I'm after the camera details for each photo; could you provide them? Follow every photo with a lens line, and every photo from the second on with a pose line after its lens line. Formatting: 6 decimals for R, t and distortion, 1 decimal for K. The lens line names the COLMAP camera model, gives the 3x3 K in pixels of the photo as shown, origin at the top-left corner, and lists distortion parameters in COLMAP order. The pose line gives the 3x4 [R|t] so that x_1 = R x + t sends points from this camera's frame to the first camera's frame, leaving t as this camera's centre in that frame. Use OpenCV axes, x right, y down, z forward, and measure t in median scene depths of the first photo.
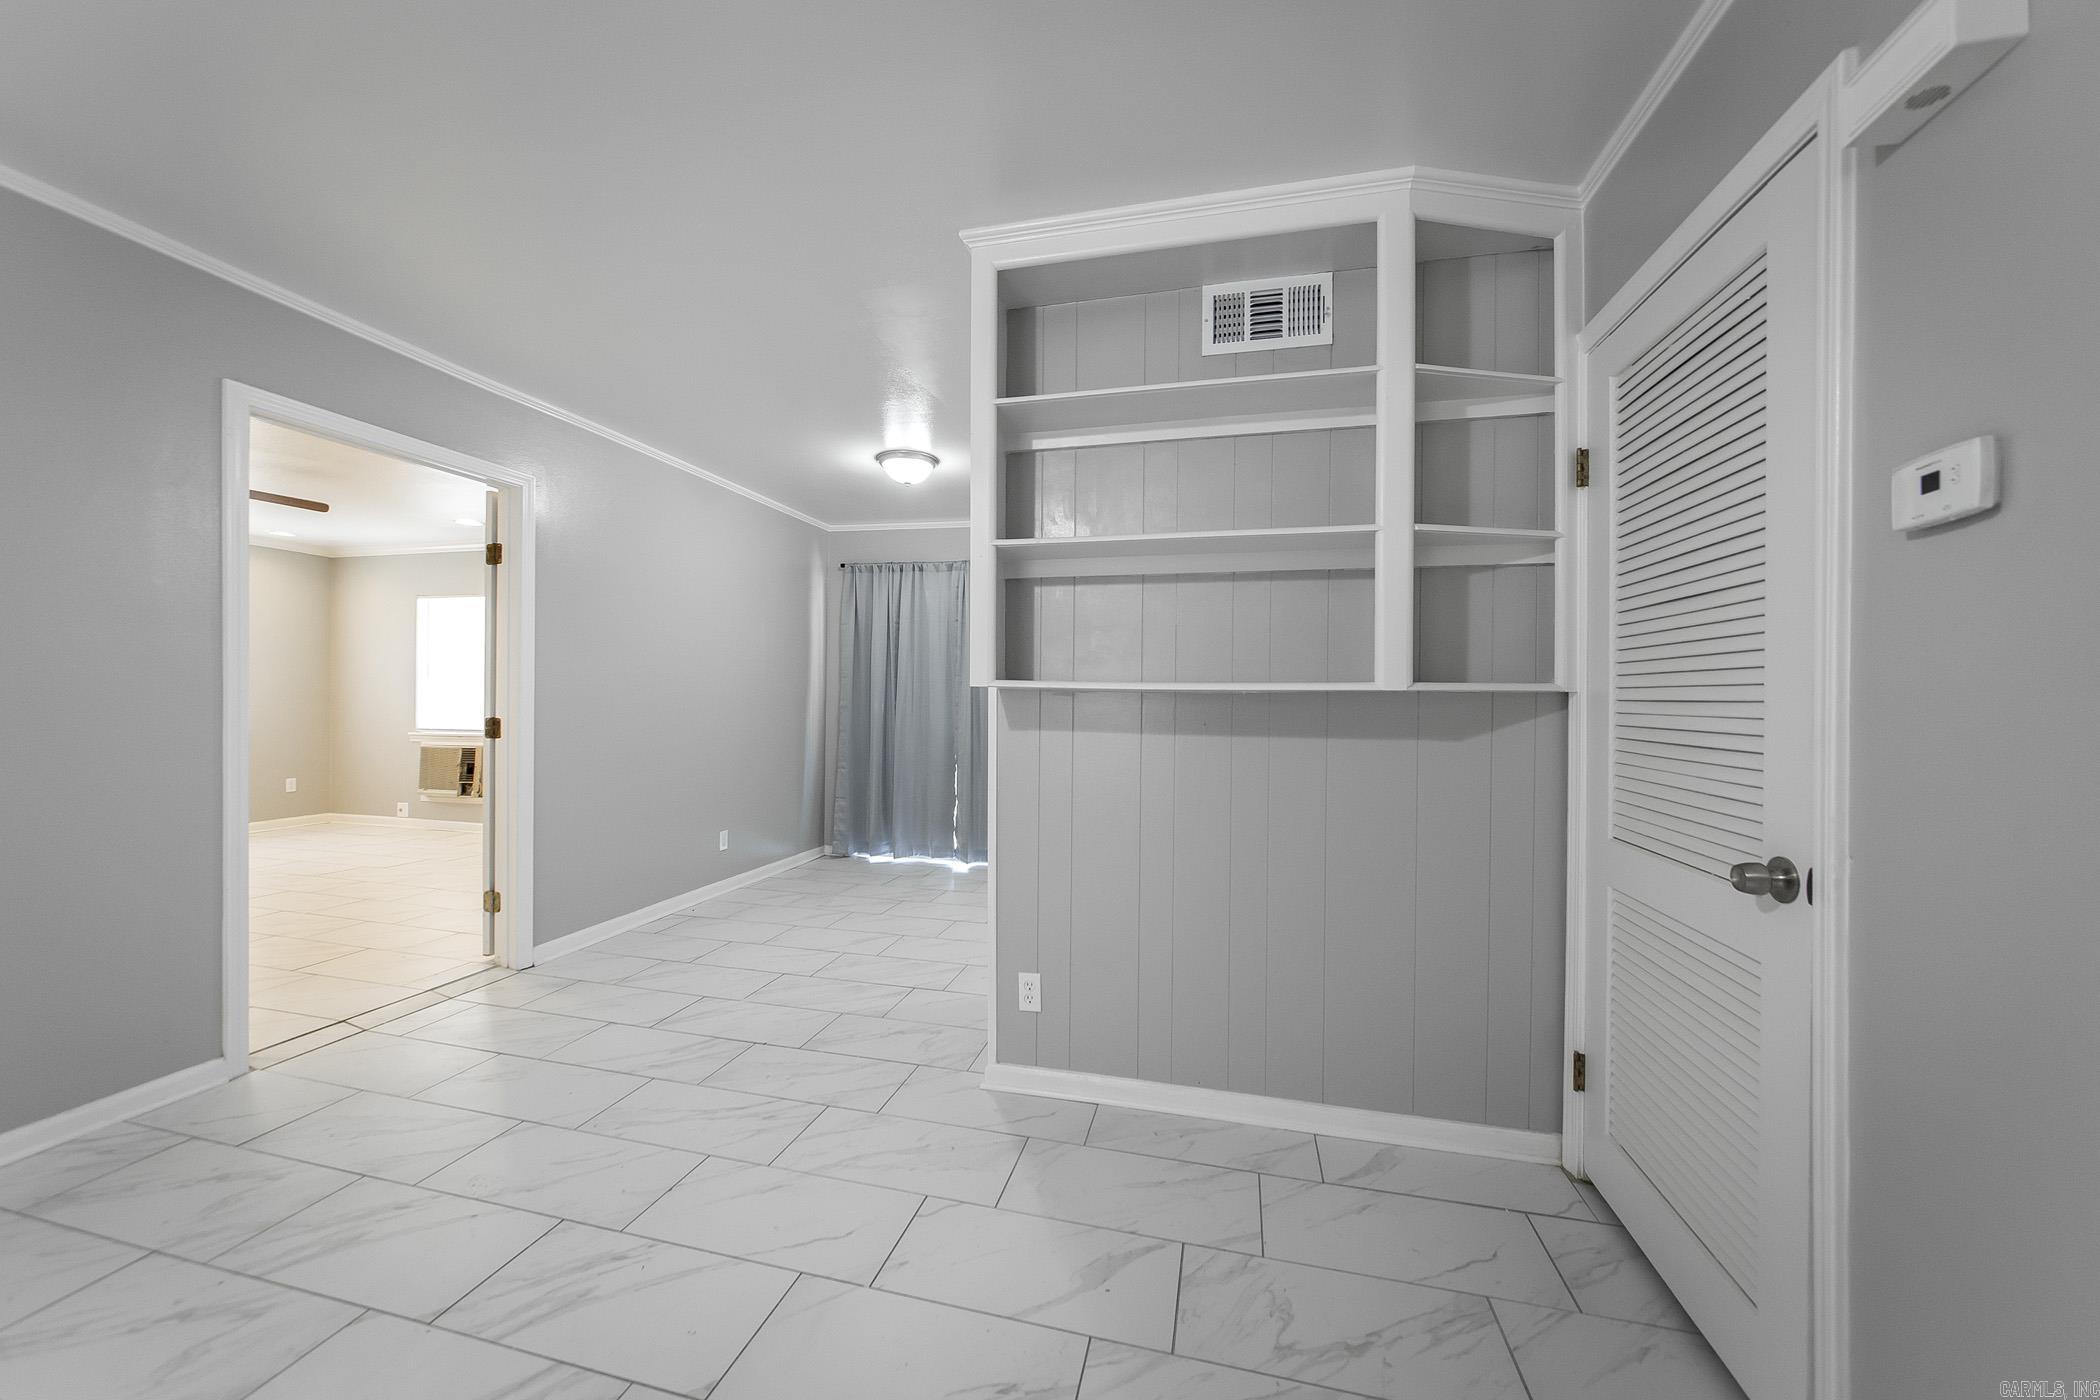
lens RADIAL K [[761.9, 0, 1040.8], [0, 761.9, 702.4], [0, 0, 1]] dist [-0.010603, 0.000965]
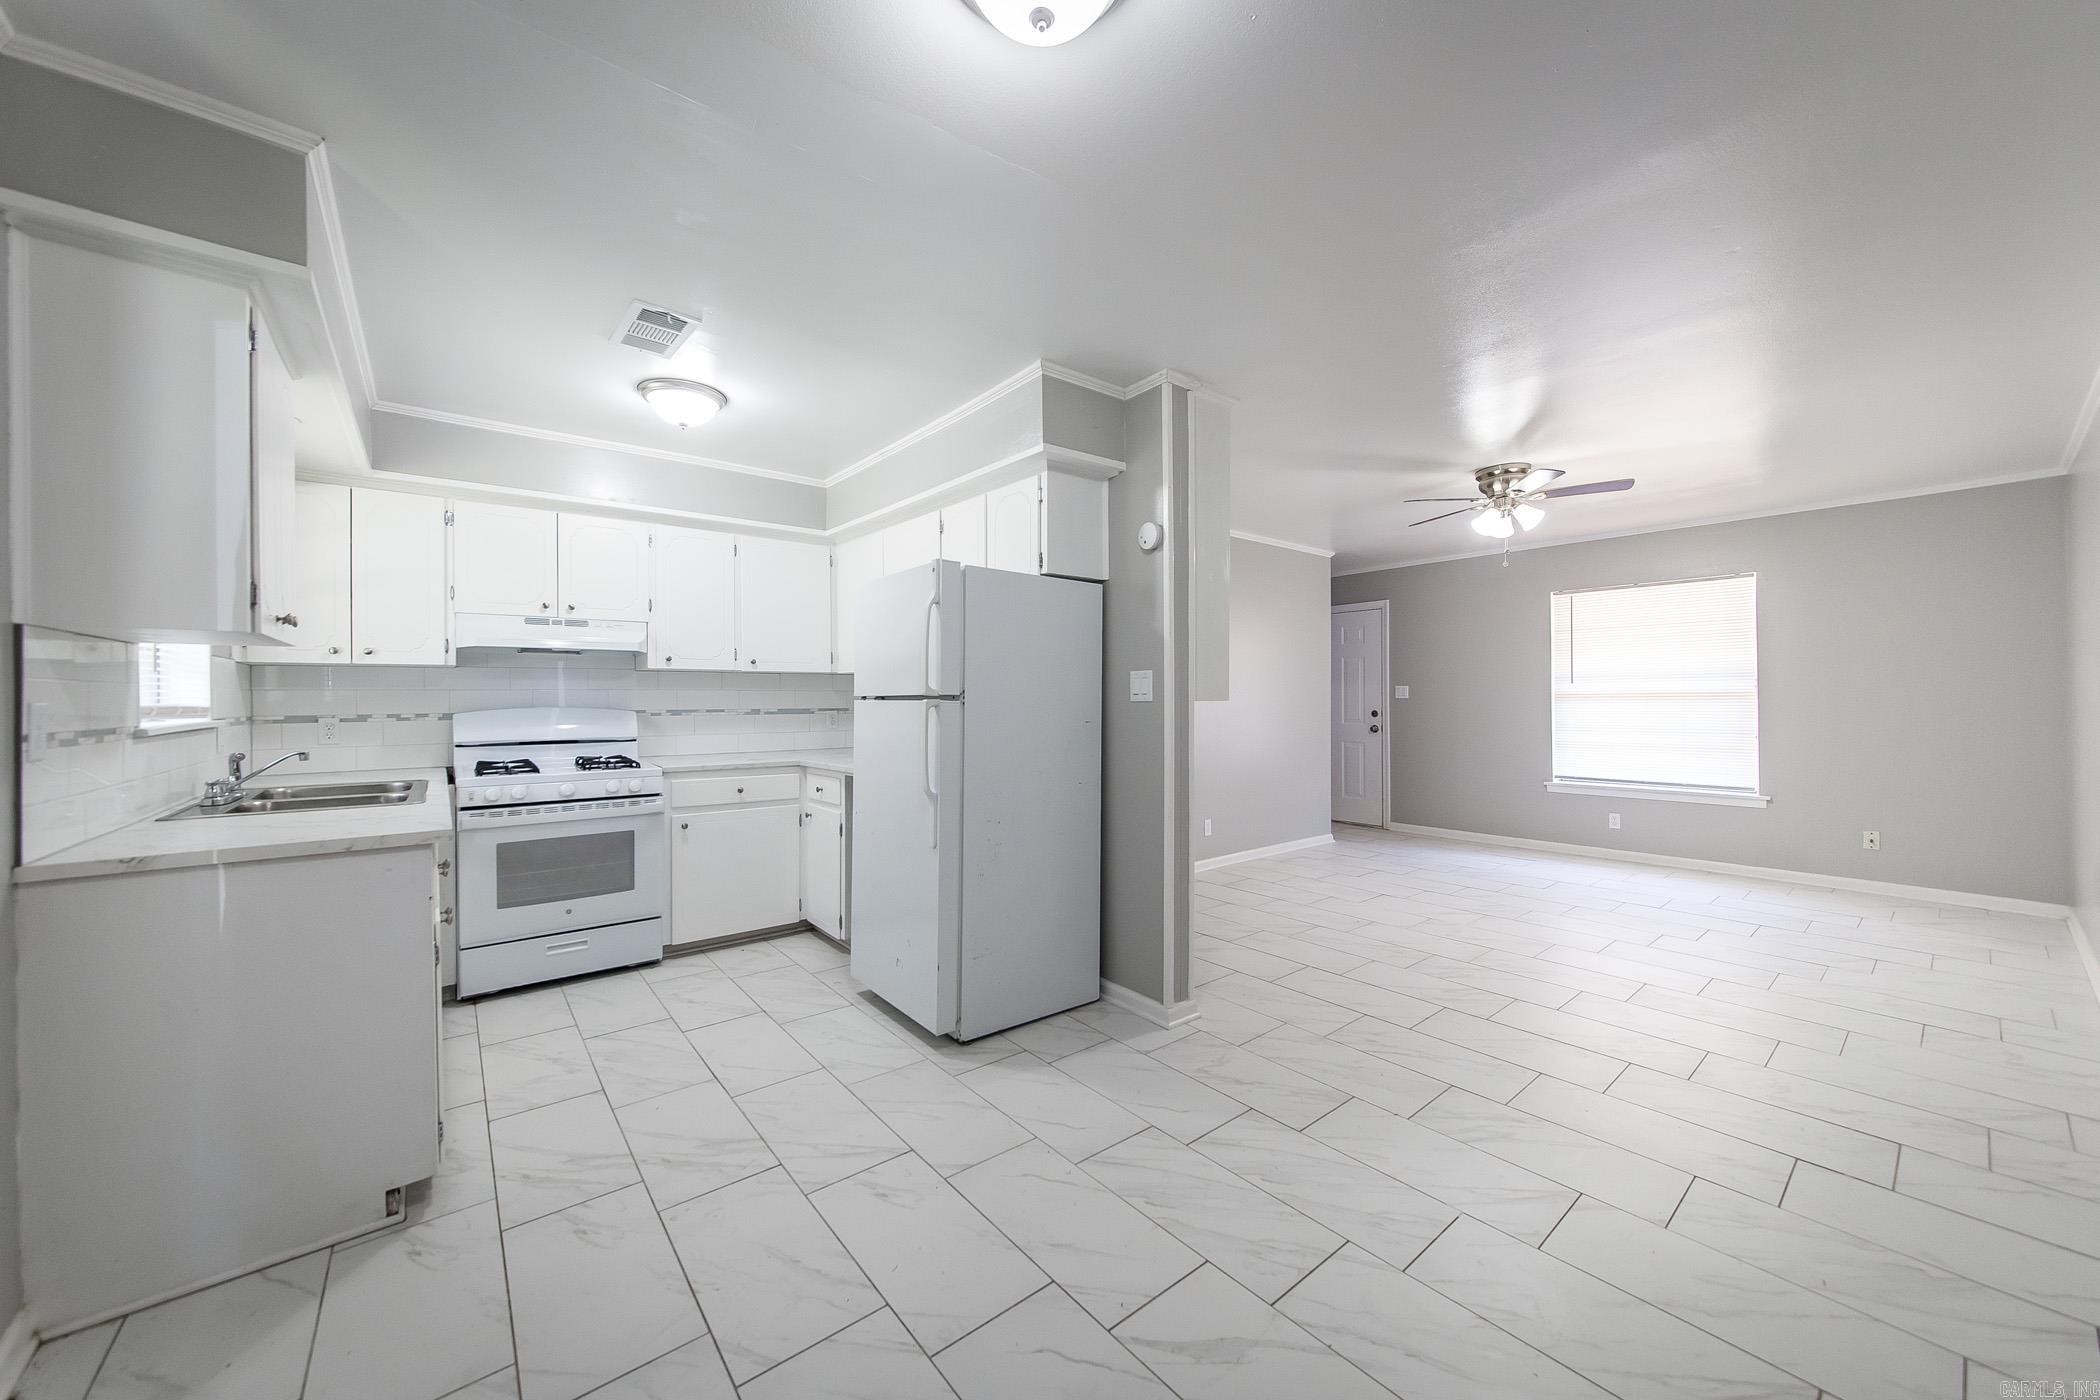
lens RADIAL K [[761.9, 0, 1045.1], [0, 761.9, 701.4], [0, 0, 1]] dist [-0.010603, 0.000965]
pose [[-0.800632, -0.007491, 0.599109, -0.642322], [-0.000595, 0.999931, 0.011708, -0.033836], [-0.599156, 0.009017, -0.800582, 2.219163]]
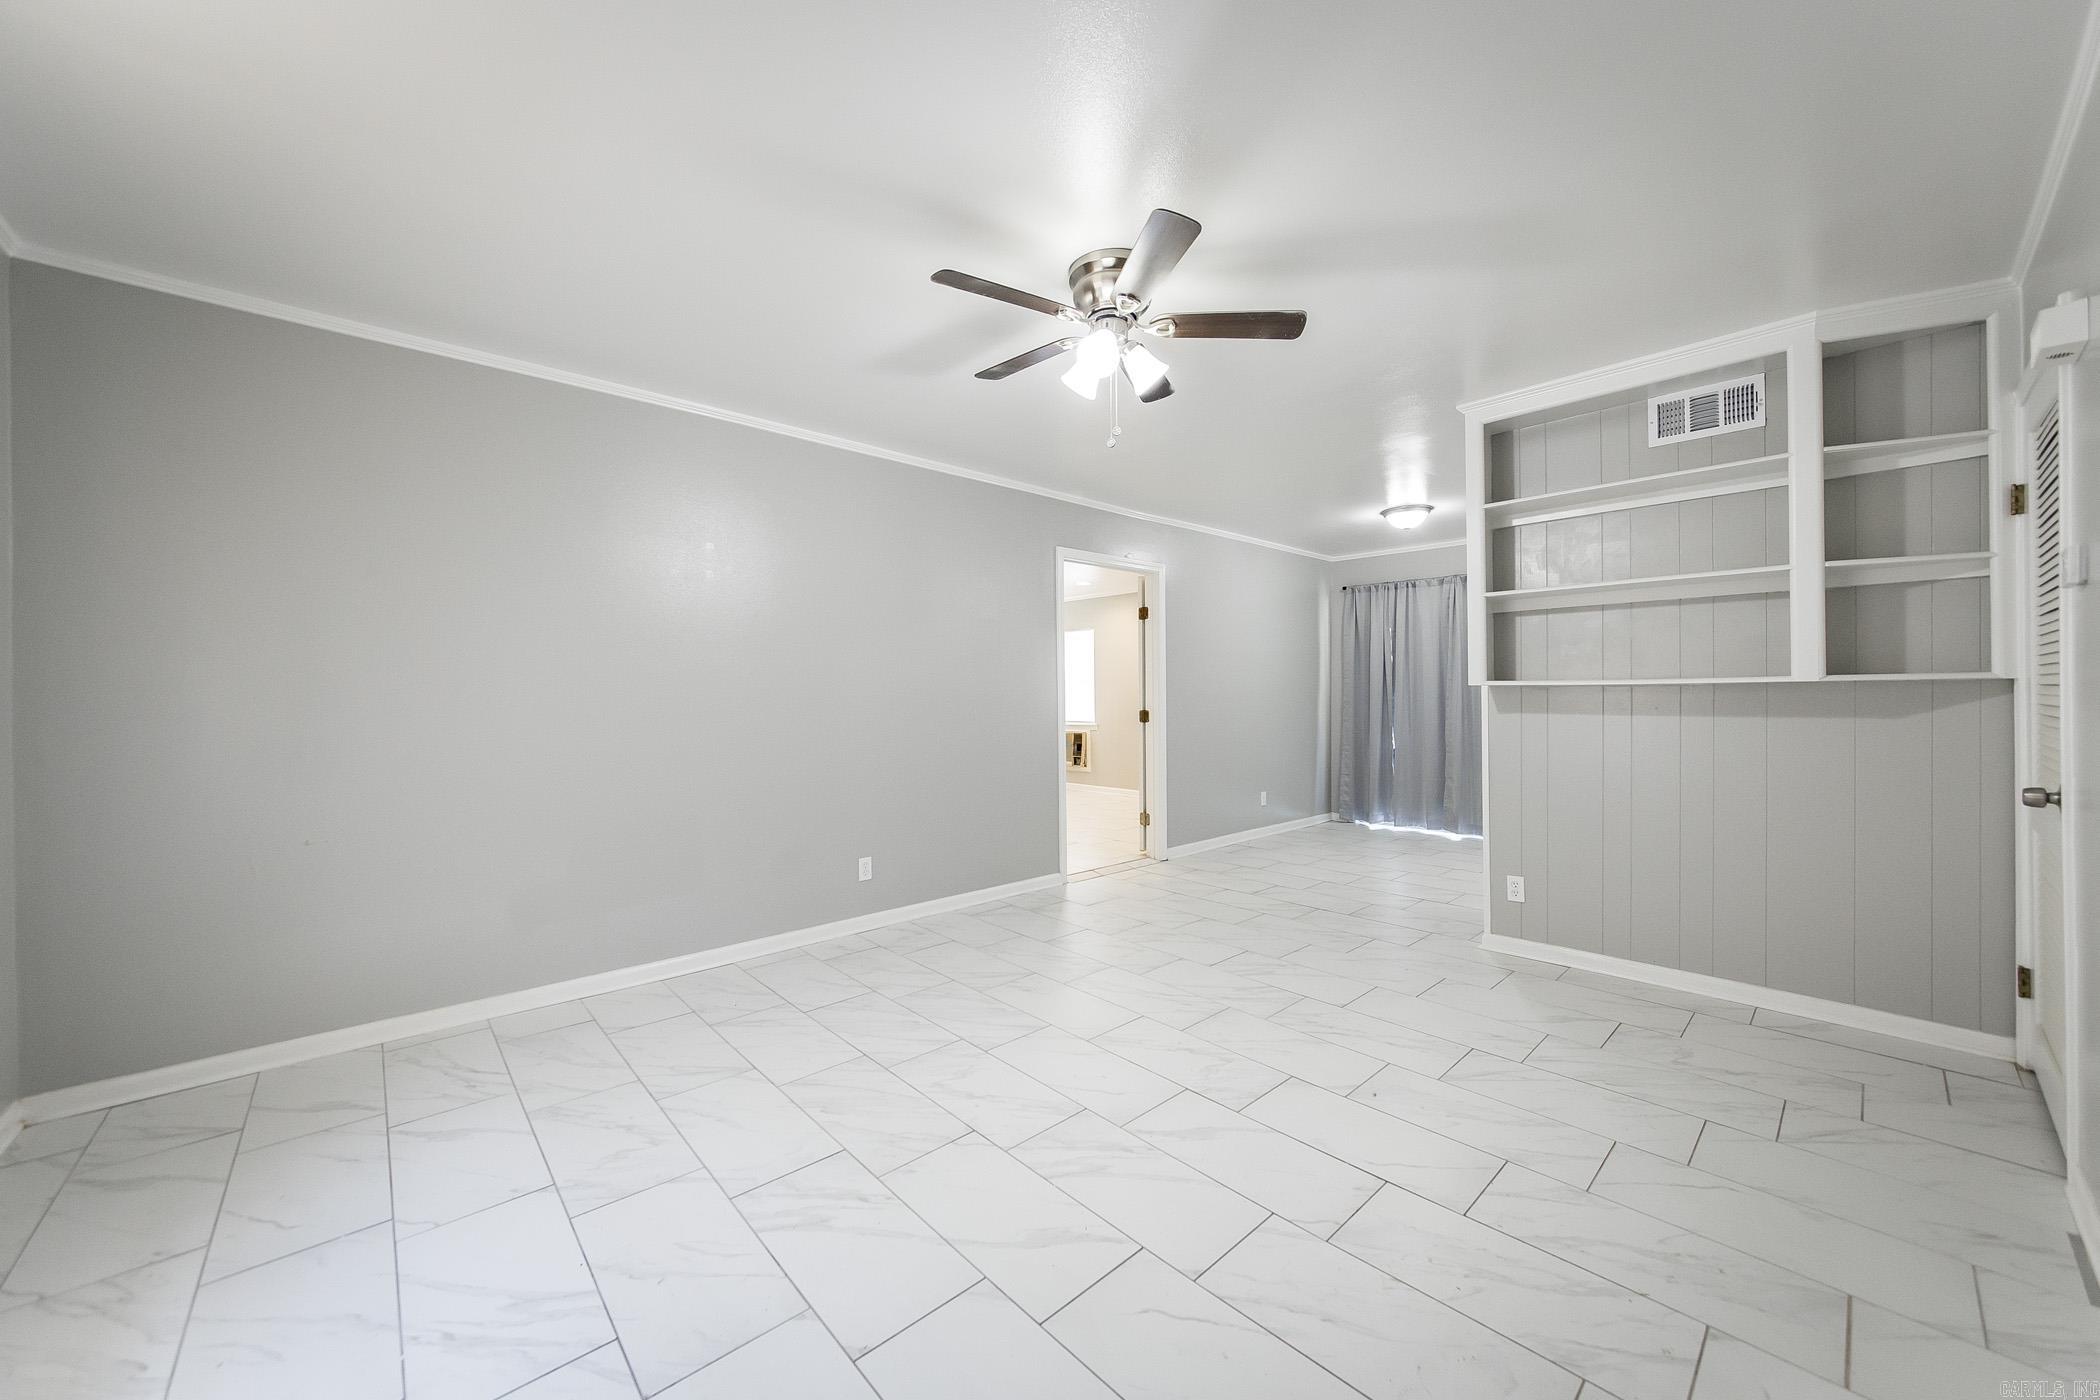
lens RADIAL K [[761.9, 0, 1047.2], [0, 761.9, 701.0], [0, 0, 1]] dist [-0.010603, 0.000965]
pose [[0.833382, -0.013760, -0.552526, 0.047713], [0.014596, 0.999889, -0.002886, 0.003312], [0.552504, -0.005660, 0.833491, -0.766515]]
